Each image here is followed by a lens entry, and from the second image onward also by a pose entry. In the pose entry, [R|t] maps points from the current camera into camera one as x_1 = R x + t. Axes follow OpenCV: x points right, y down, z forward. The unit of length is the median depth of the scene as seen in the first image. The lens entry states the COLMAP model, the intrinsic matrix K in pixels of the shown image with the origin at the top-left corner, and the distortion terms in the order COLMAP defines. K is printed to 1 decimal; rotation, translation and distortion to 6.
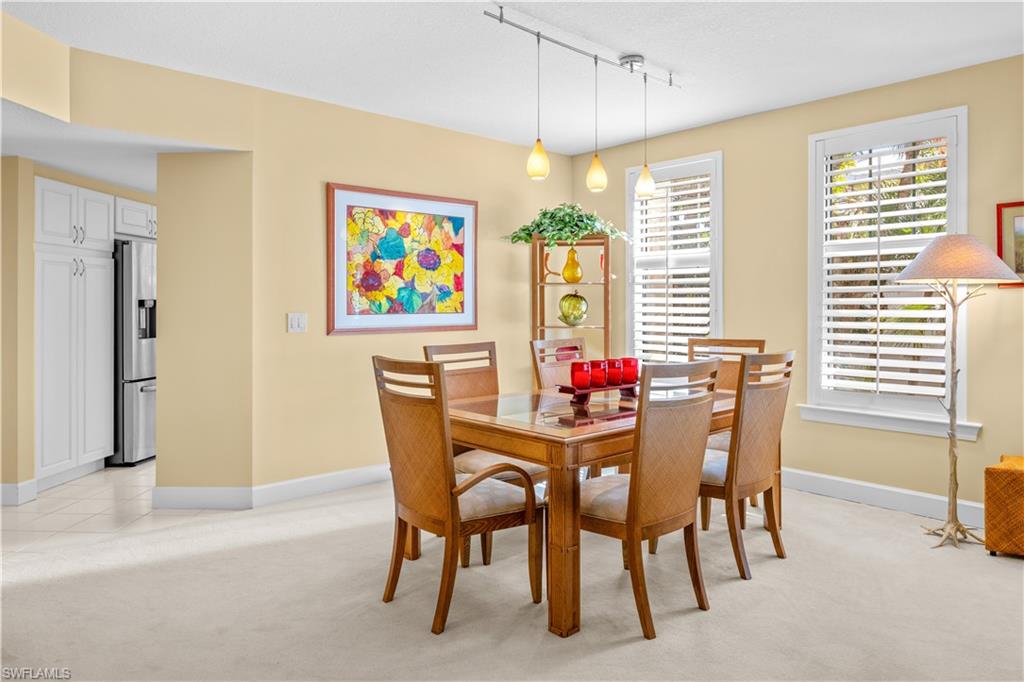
lens RADIAL K [[659.1, 0, 514.2], [0, 659.1, 304.2], [0, 0, 1]] dist [-0.005164, 0.000601]
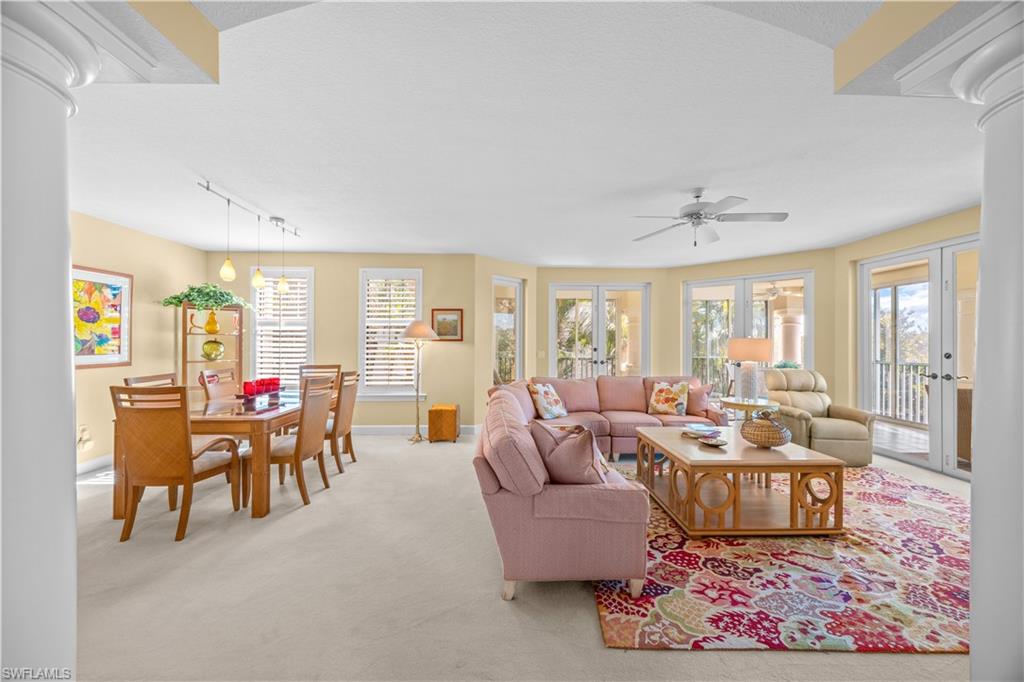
lens RADIAL K [[387.2, 0, 512.0], [0, 387.2, 341.0], [0, 0, 1]] dist [-0.003228, -0.000376]
pose [[0.647425, 0.006083, 0.762105, -0.185682], [-0.006181, 0.999977, -0.002731, -0.019227], [-0.762104, -0.002942, 0.647448, -0.190672]]
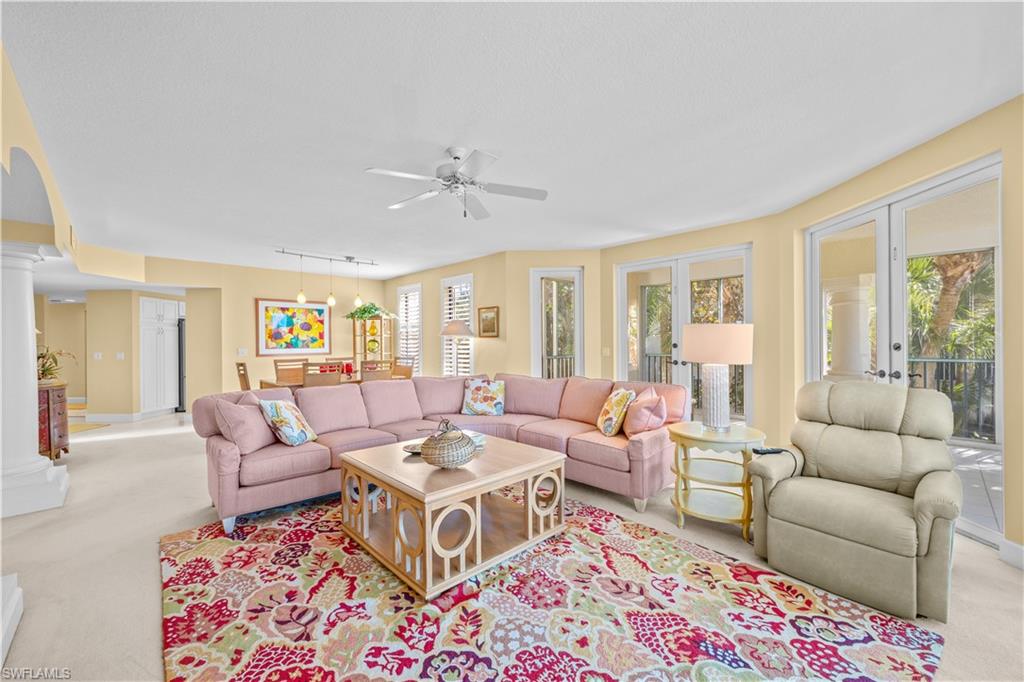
lens RADIAL K [[413.7, 0, 512.0], [0, 413.7, 341.0], [0, 0, 1]] dist [-0.001921, -0.000168]
pose [[0.999637, -0.006448, 0.026144, 0.666576], [0.006467, 0.999979, -0.000655, -0.007618], [-0.026139, 0.000824, 0.999658, -0.640382]]
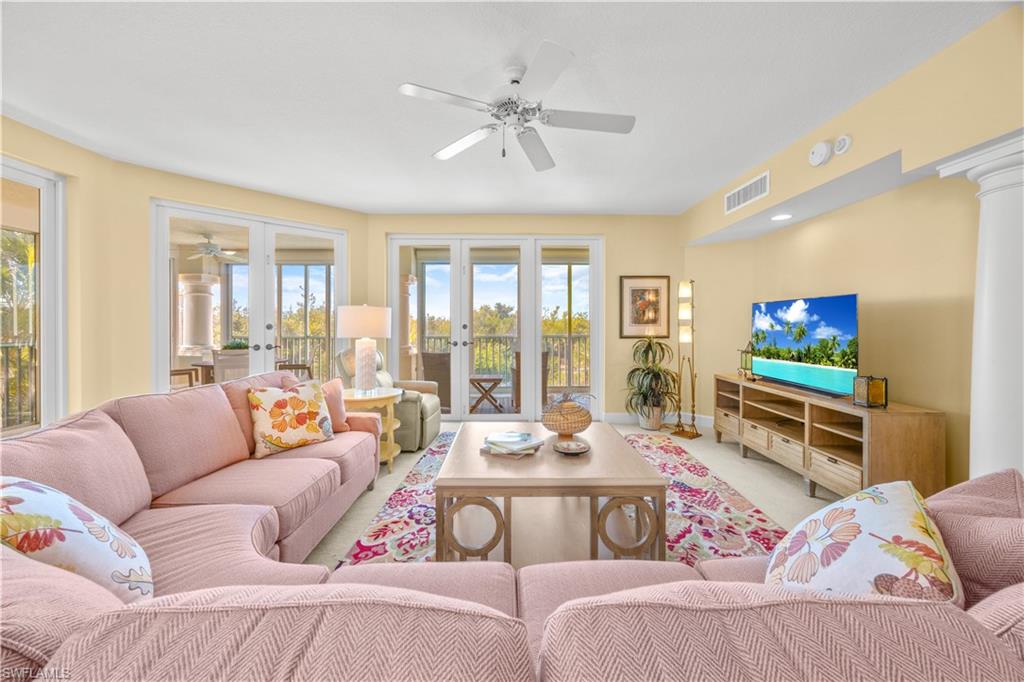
lens RADIAL K [[400.0, 0, 515.1], [0, 400.0, 319.7], [0, 0, 1]] dist [-0.000353, 0.000046]
pose [[-0.756723, 0.010235, 0.653655, 0.276407], [0.001984, 0.999909, -0.013360, 0.002684], [-0.653732, -0.008813, -0.756675, 0.387740]]
